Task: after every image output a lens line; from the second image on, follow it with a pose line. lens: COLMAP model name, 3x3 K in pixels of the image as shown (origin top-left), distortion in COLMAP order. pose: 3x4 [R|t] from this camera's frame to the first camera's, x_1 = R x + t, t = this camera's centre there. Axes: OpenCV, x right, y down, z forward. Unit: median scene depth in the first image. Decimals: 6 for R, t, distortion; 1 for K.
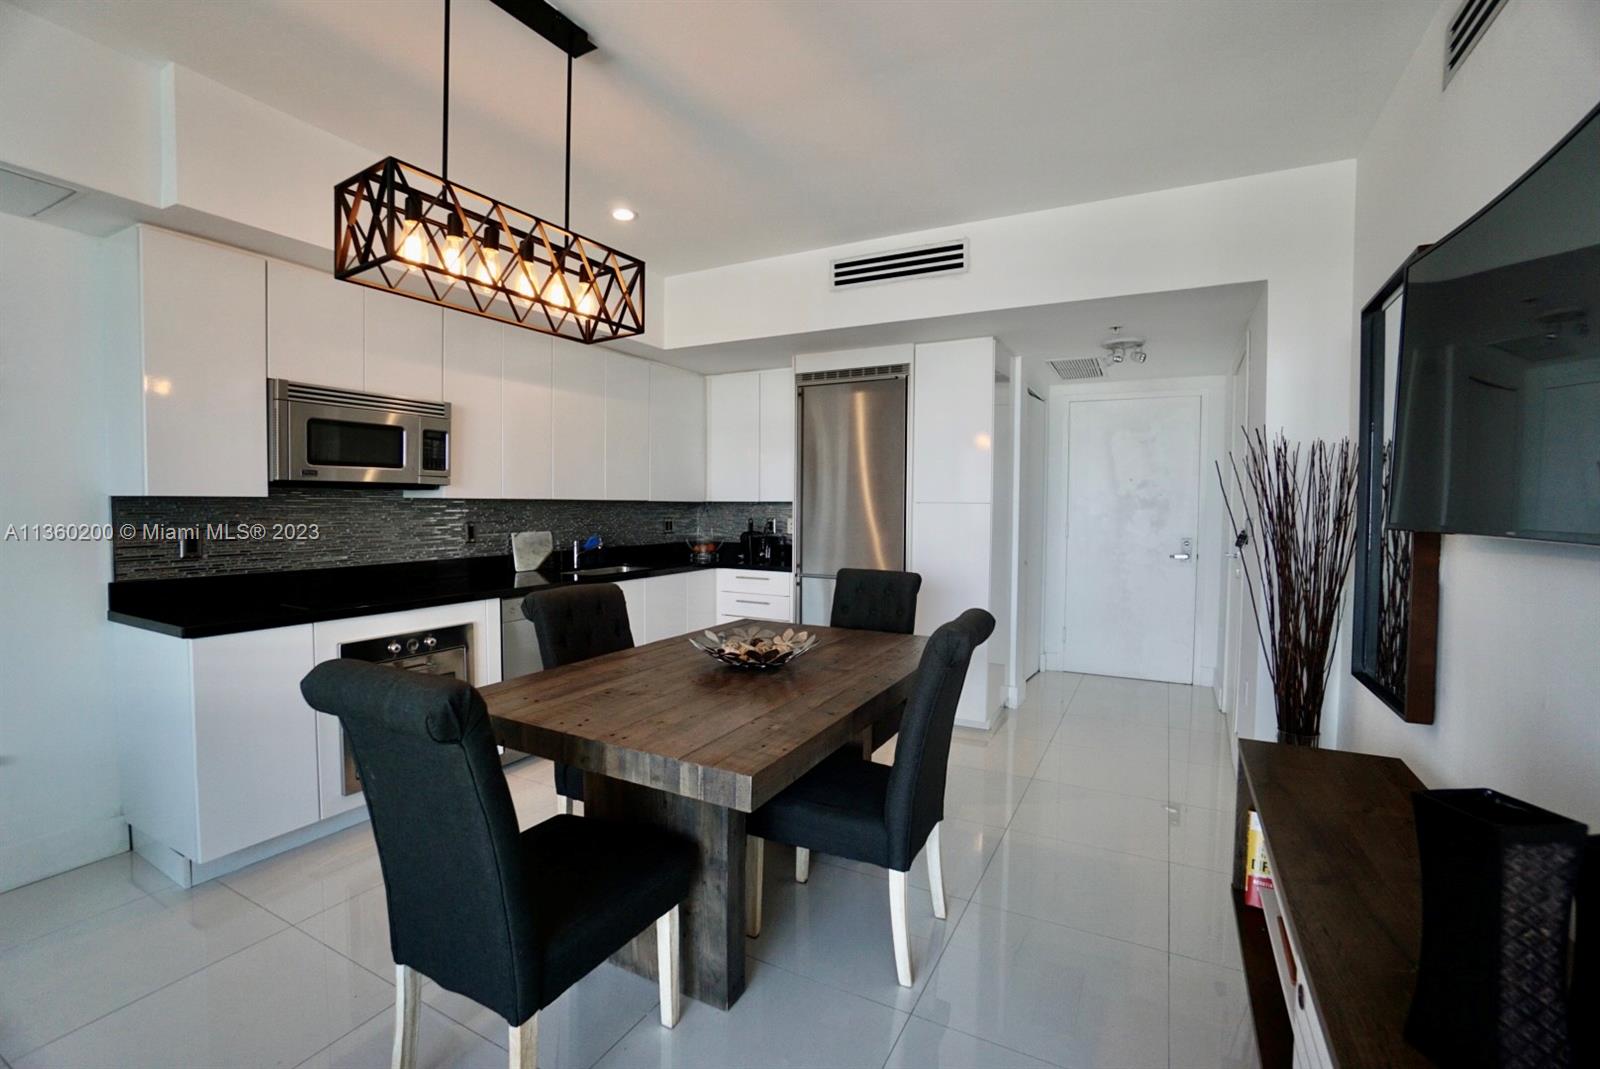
lens RADIAL K [[691.2, 0, 796.8], [0, 691.2, 540.9], [0, 0, 1]] dist [-0.027028, 0.000501]
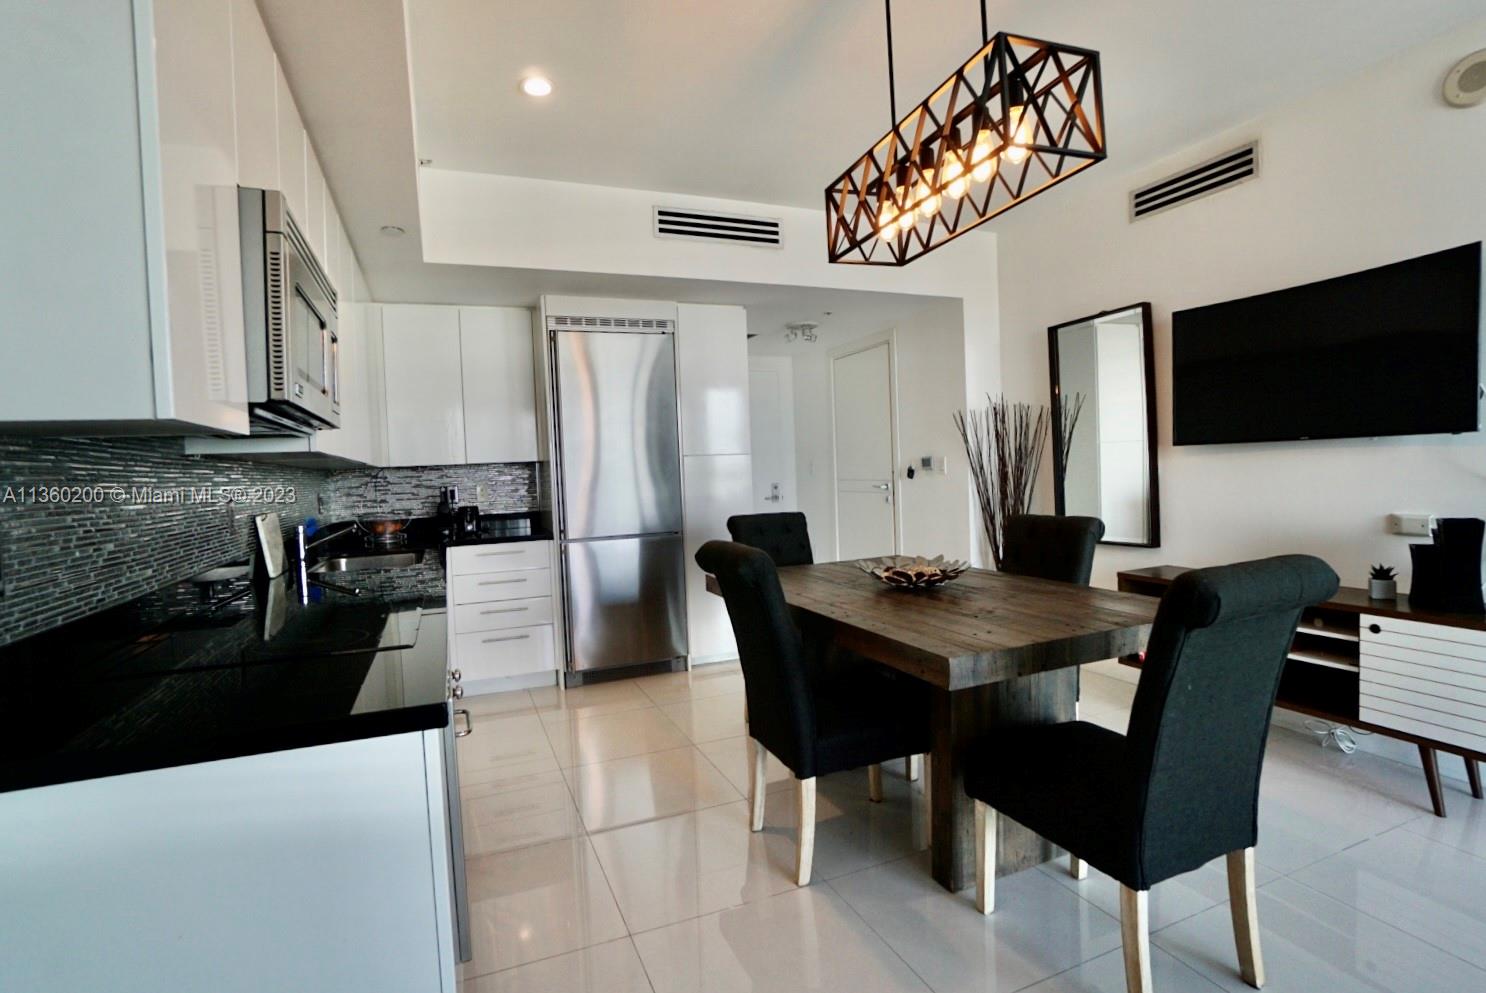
lens RADIAL K [[666.8, 0, 733.2], [0, 666.8, 494.0], [0, 0, 1]] dist [-0.057070, 0.023876]
pose [[0.654673, -0.064204, 0.753181, -0.656368], [0.089607, 0.995952, 0.007012, 0.003198], [-0.750583, 0.062900, 0.657776, 0.353593]]
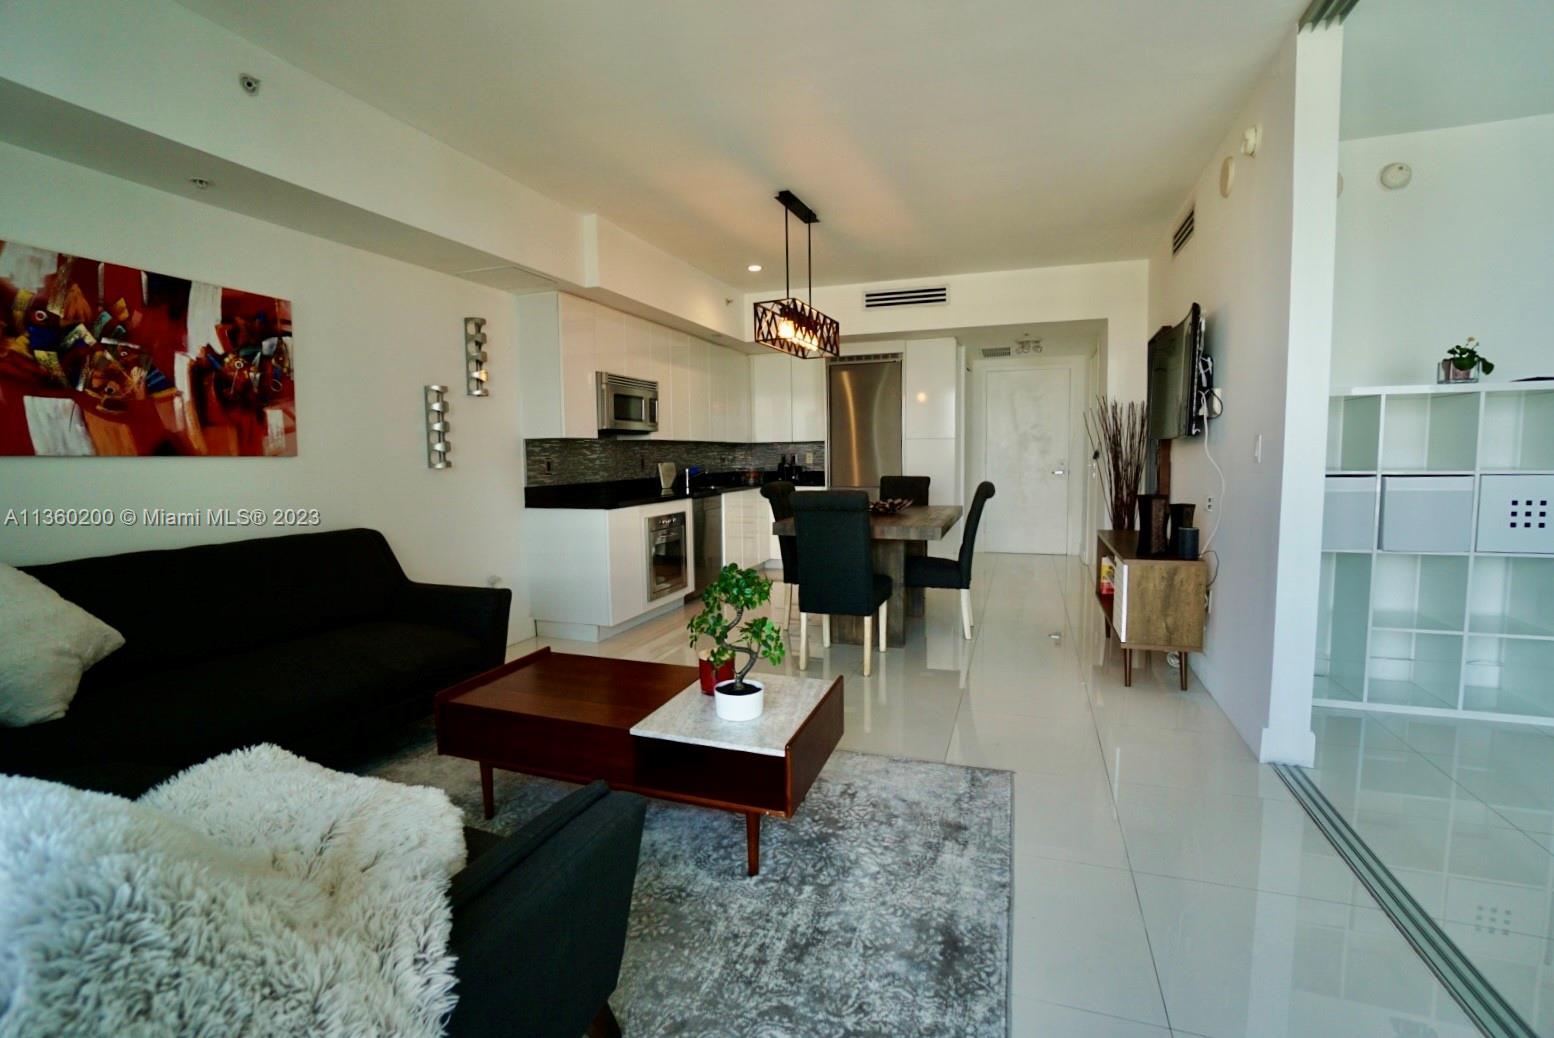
lens RADIAL K [[697.3, 0, 766.8], [0, 697.3, 516.4], [0, 0, 1]] dist [-0.057070, 0.023876]
pose [[0.990156, -0.032920, 0.136045, -0.453046], [0.027755, 0.998827, 0.039683, 0.060959], [-0.137192, -0.035516, 0.989908, -0.673273]]
